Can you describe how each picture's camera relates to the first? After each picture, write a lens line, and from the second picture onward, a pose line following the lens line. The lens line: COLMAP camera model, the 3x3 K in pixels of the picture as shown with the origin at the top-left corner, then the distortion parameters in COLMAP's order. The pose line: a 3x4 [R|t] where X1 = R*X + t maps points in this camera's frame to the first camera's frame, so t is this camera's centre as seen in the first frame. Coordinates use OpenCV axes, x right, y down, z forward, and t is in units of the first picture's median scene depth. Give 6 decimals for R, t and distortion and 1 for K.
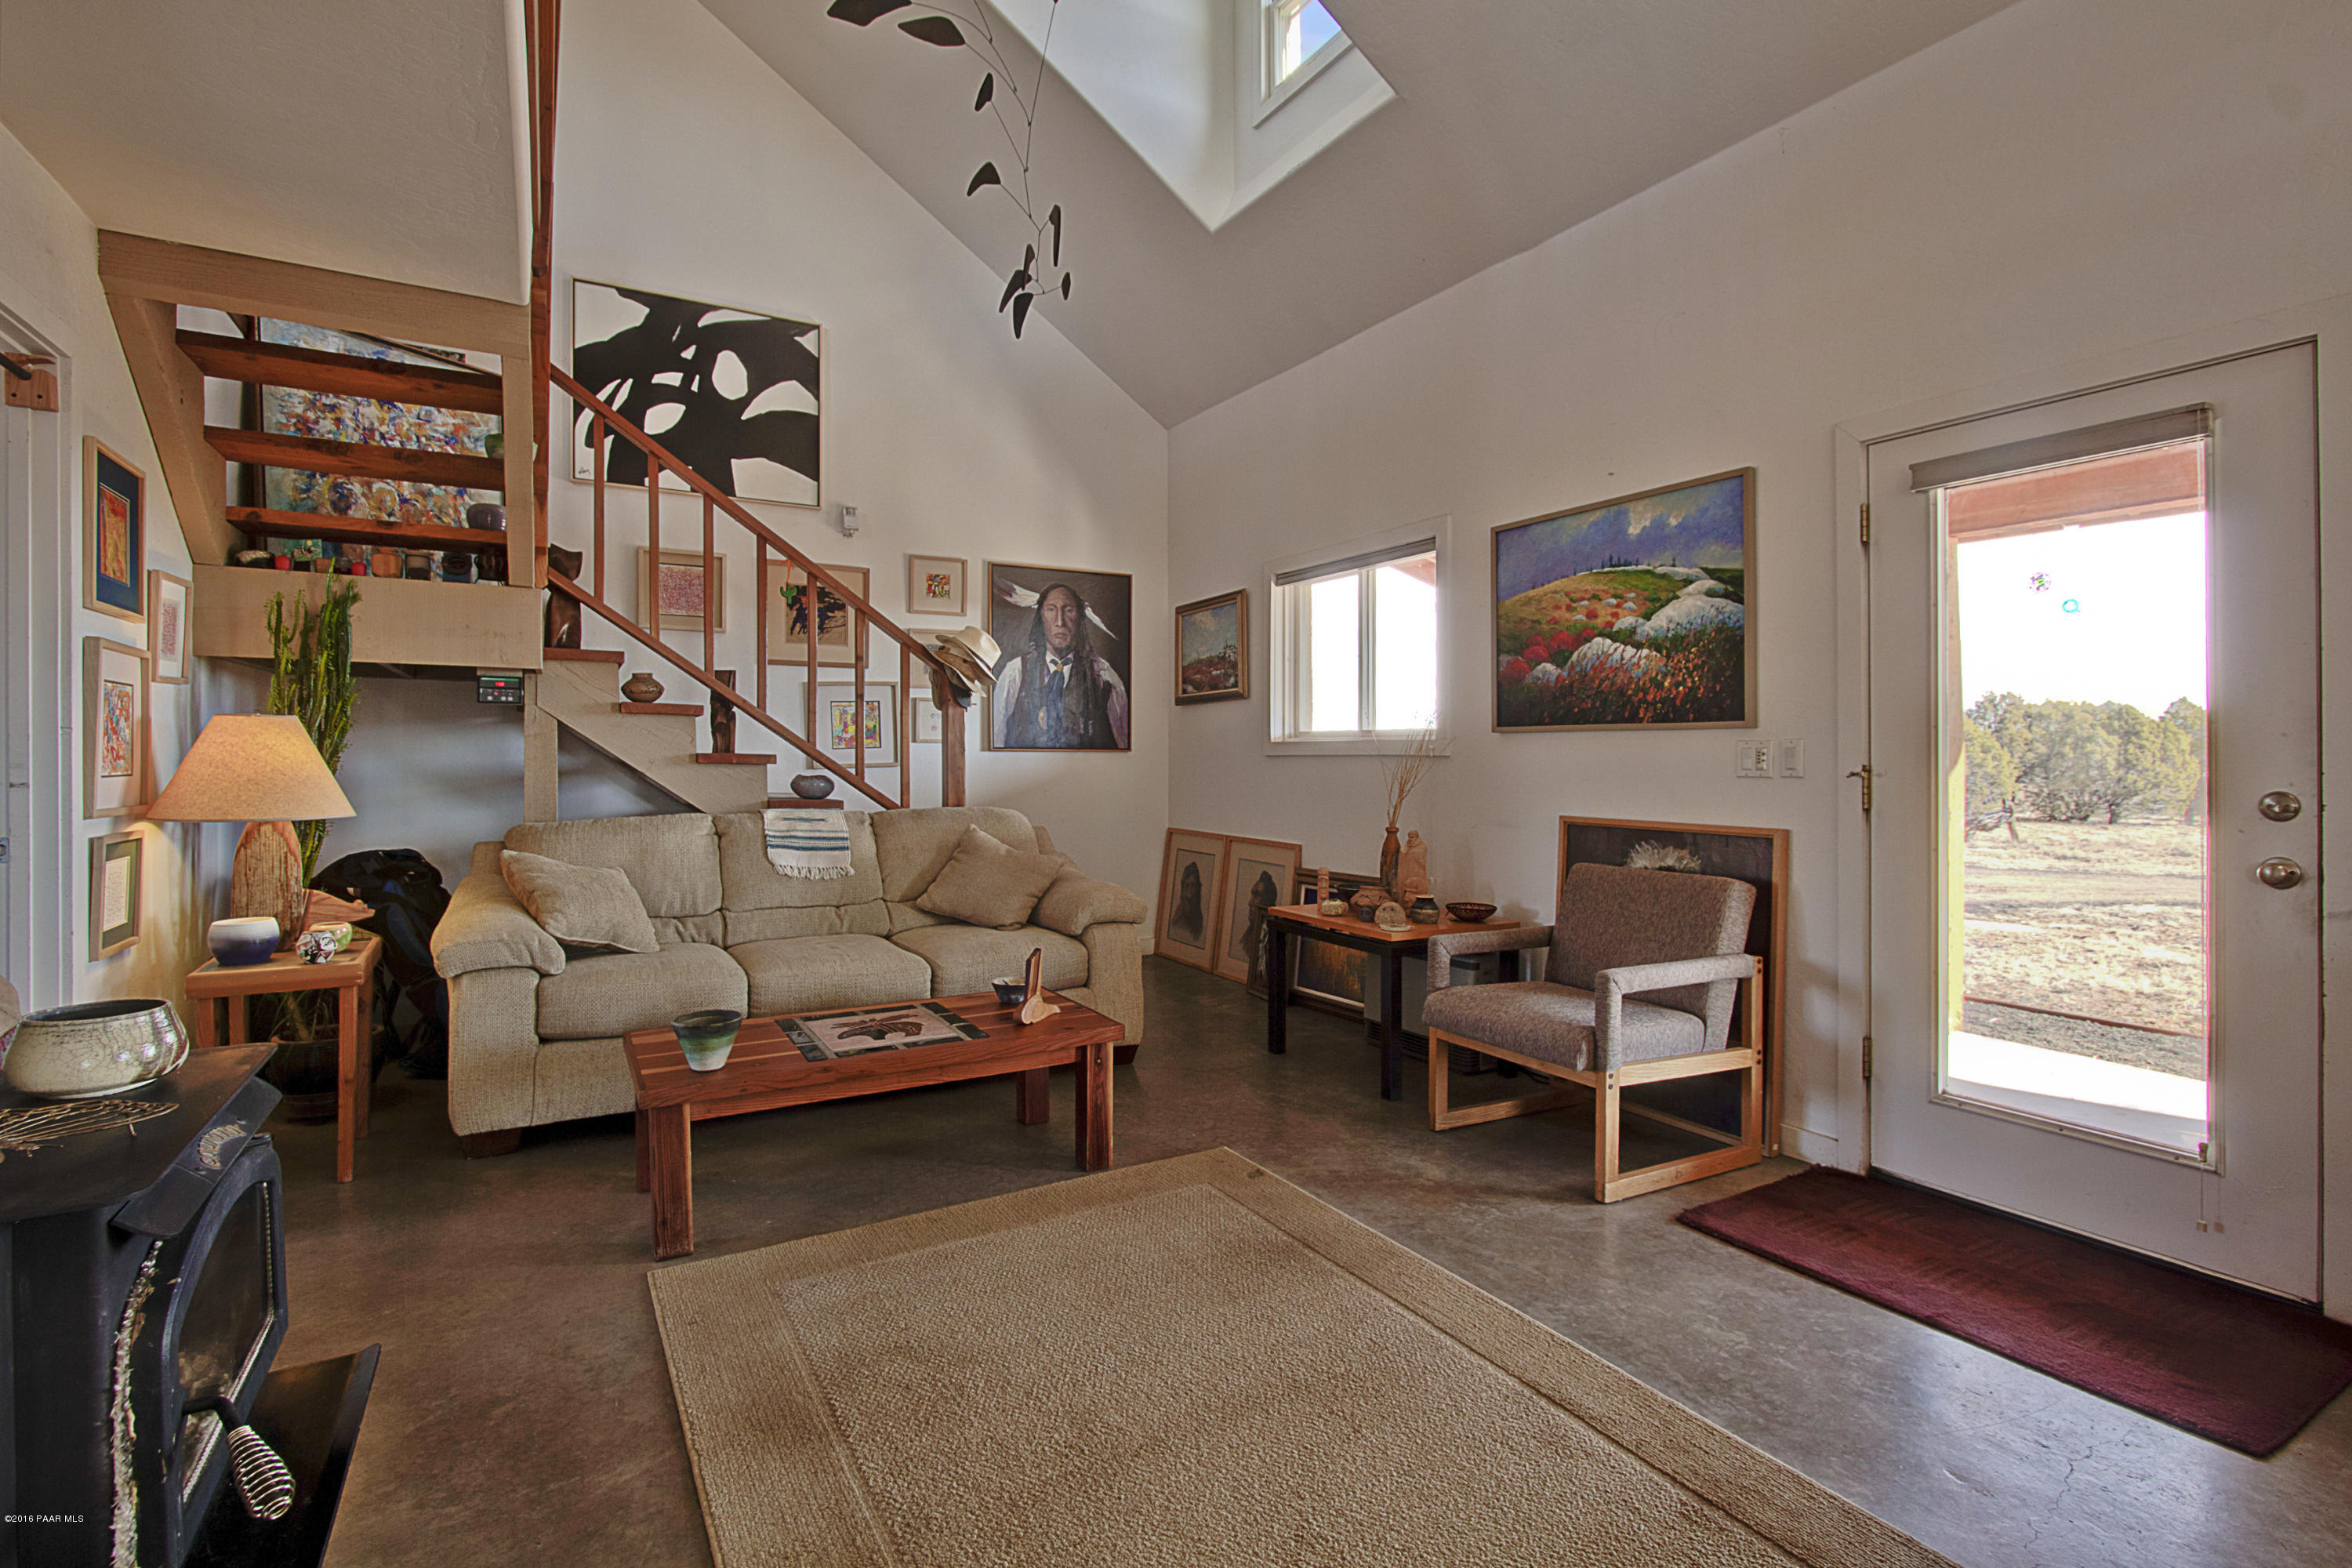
lens RADIAL K [[1112.2, 0, 1182.4], [0, 1112.2, 736.7], [0, 0, 1]] dist [-0.001061, -0.000002]
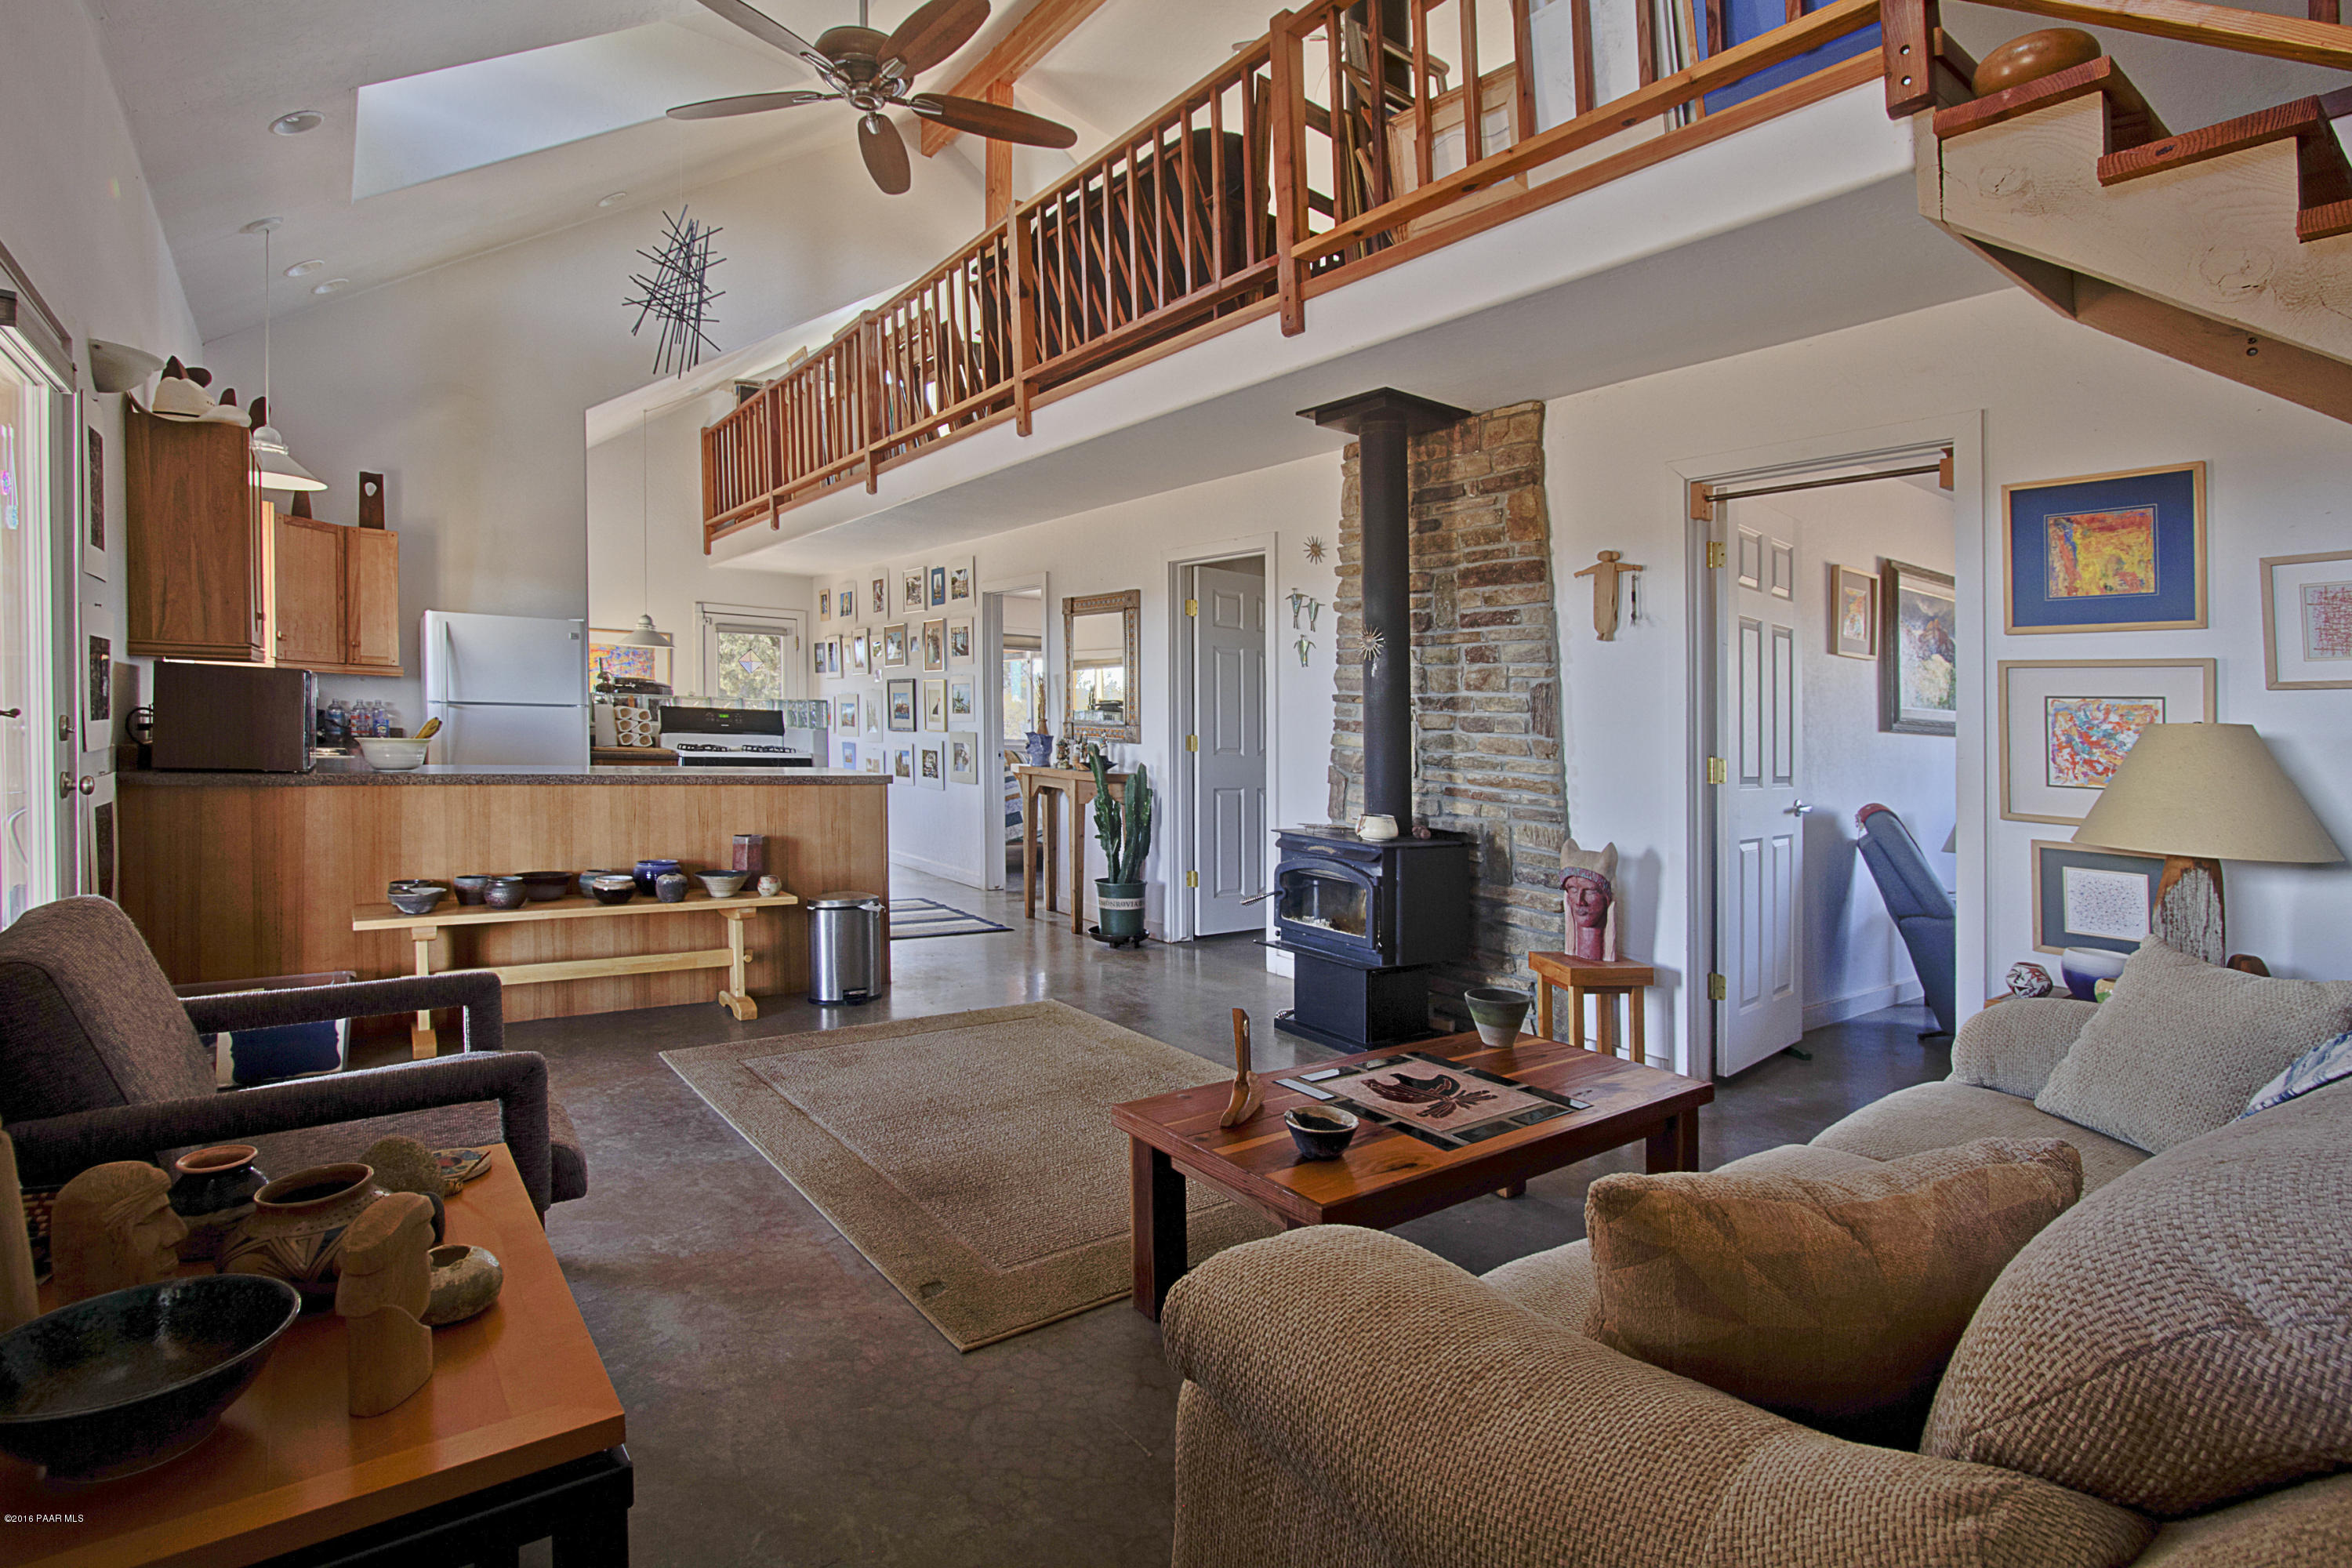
lens RADIAL K [[1131.2, 0, 1176.0], [0, 1131.2, 784.0], [0, 0, 1]] dist [-0.001133, -0.000176]
pose [[-0.991166, -0.034817, -0.127974, 0.006761], [-0.040104, 0.998435, 0.038967, 0.015663], [0.126418, 0.043755, -0.991012, 1.175477]]
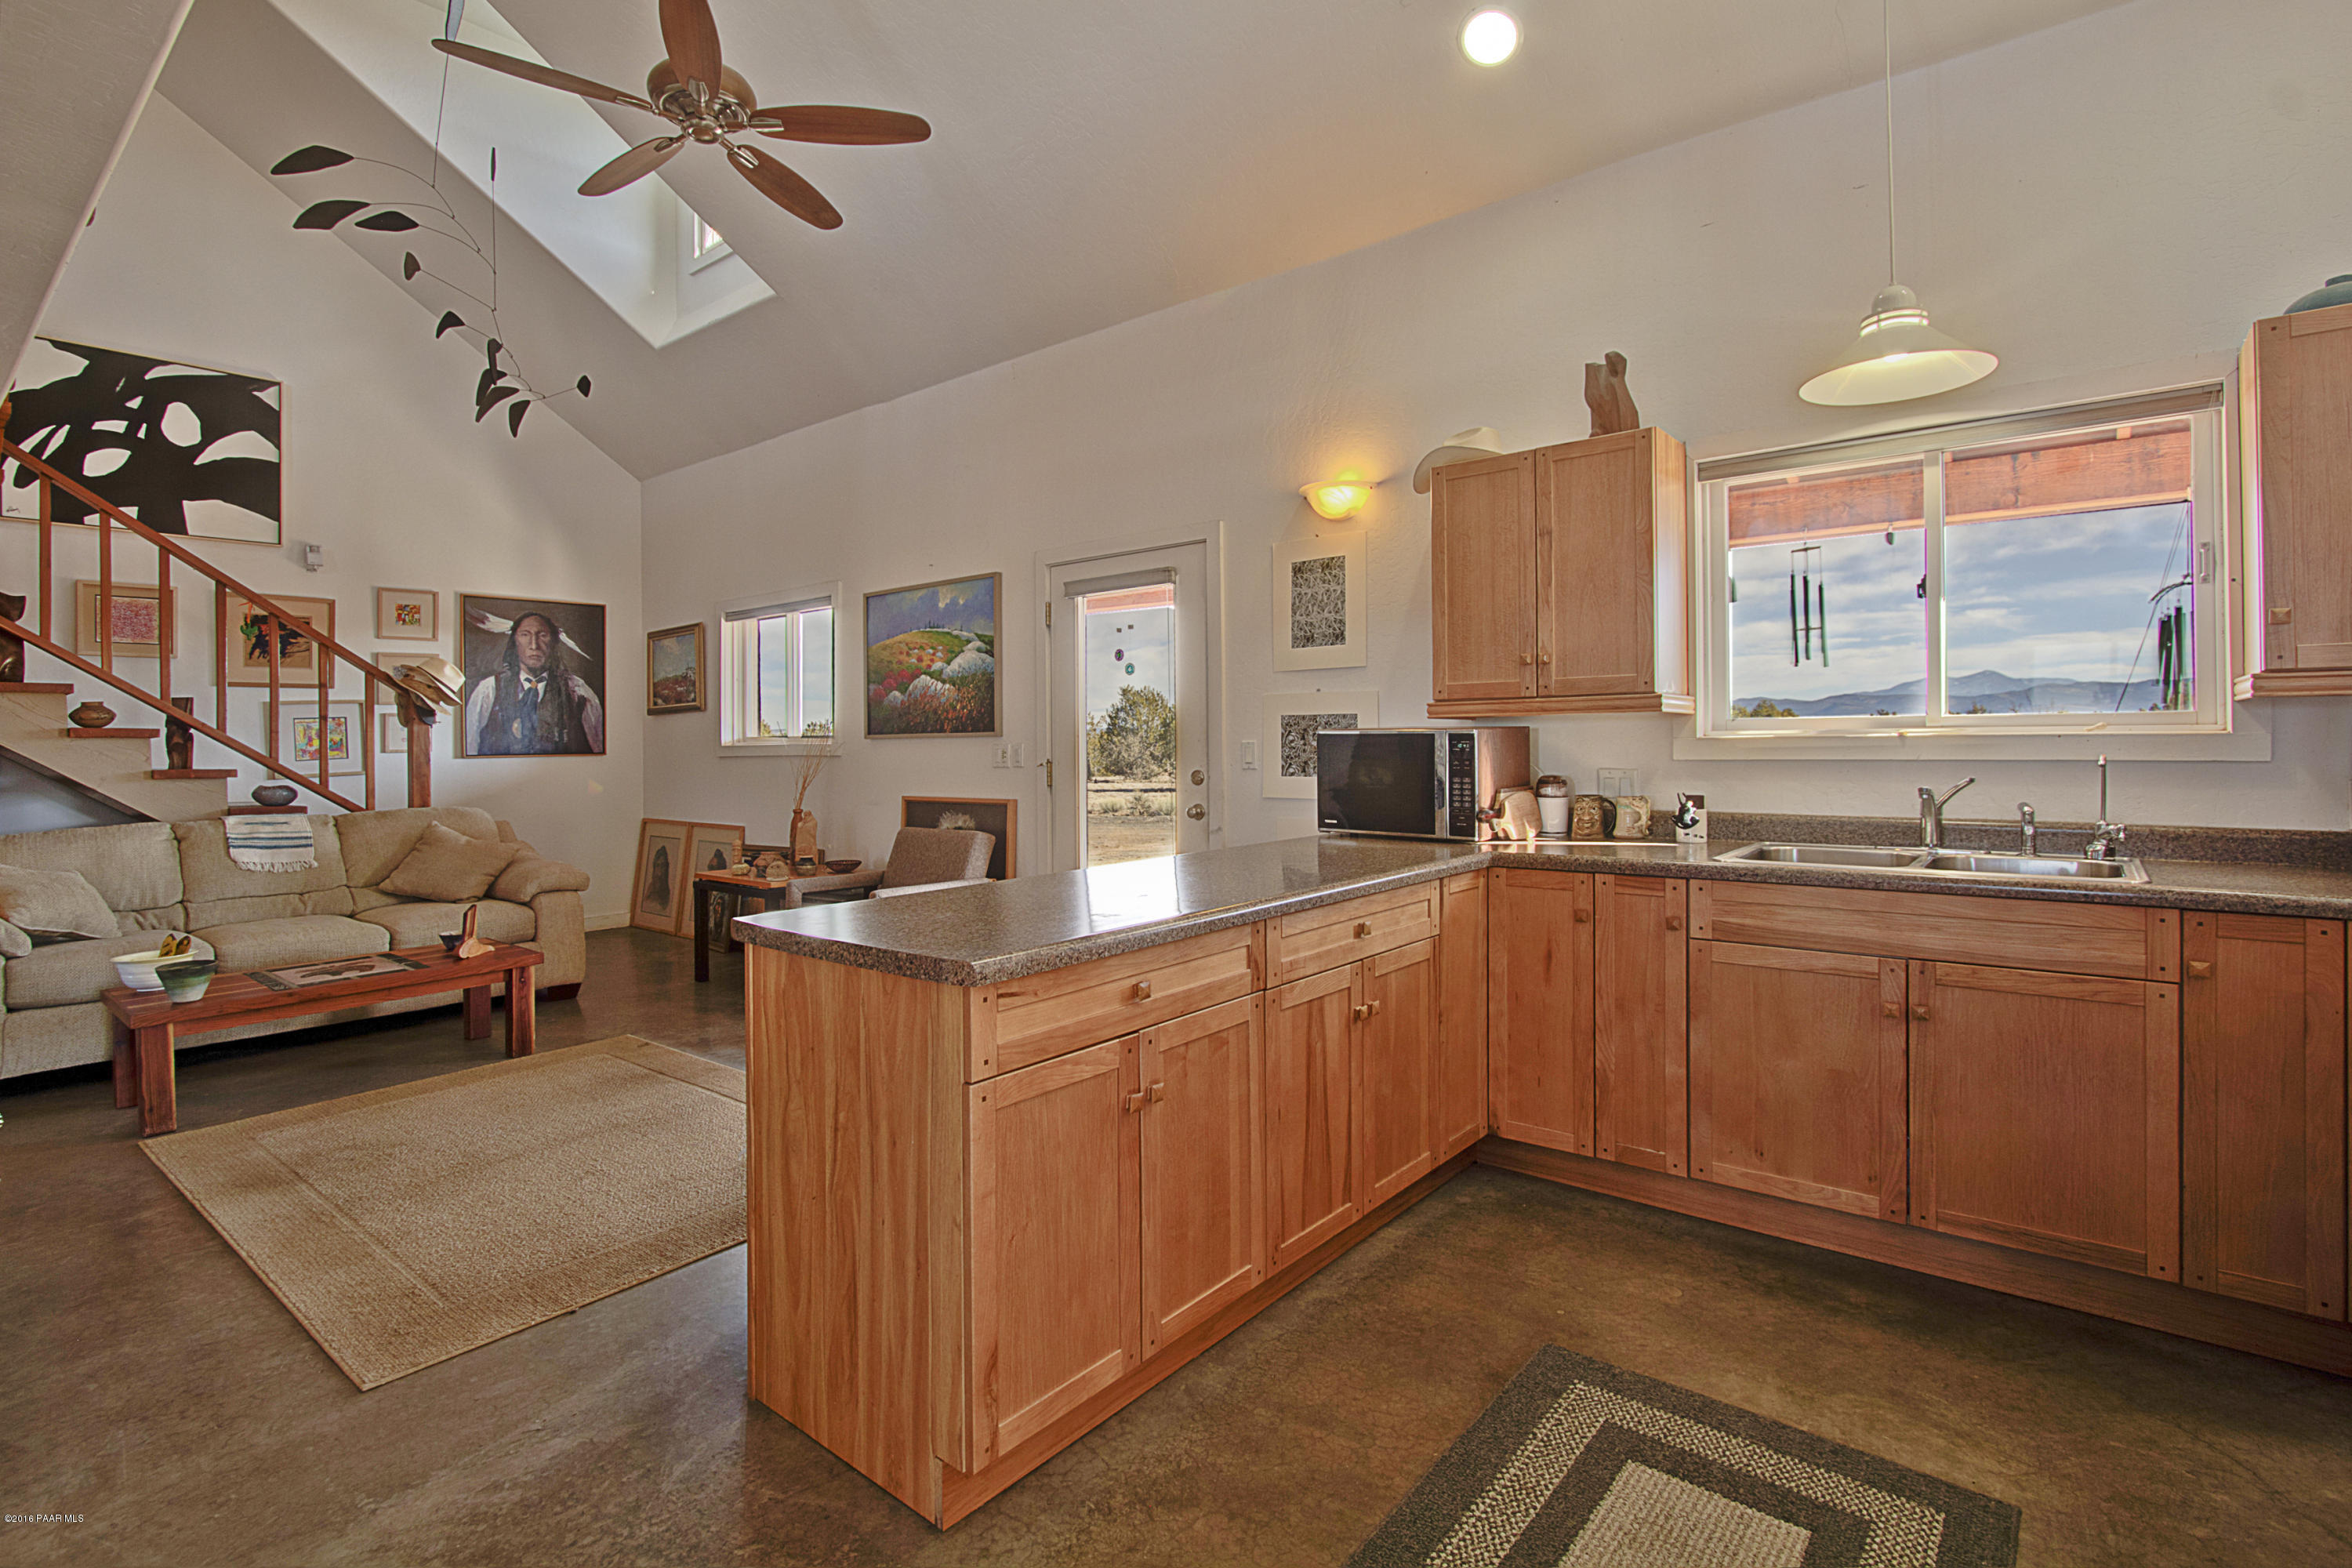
lens RADIAL K [[1109.1, 0, 1193.0], [0, 1109.1, 706.8], [0, 0, 1]] dist [-0.006465, -0.000187]
pose [[0.930180, -0.009699, 0.366976, 0.141105], [0.014899, 0.999825, -0.011340, -0.020876], [-0.366801, 0.016016, 0.930161, -0.438217]]
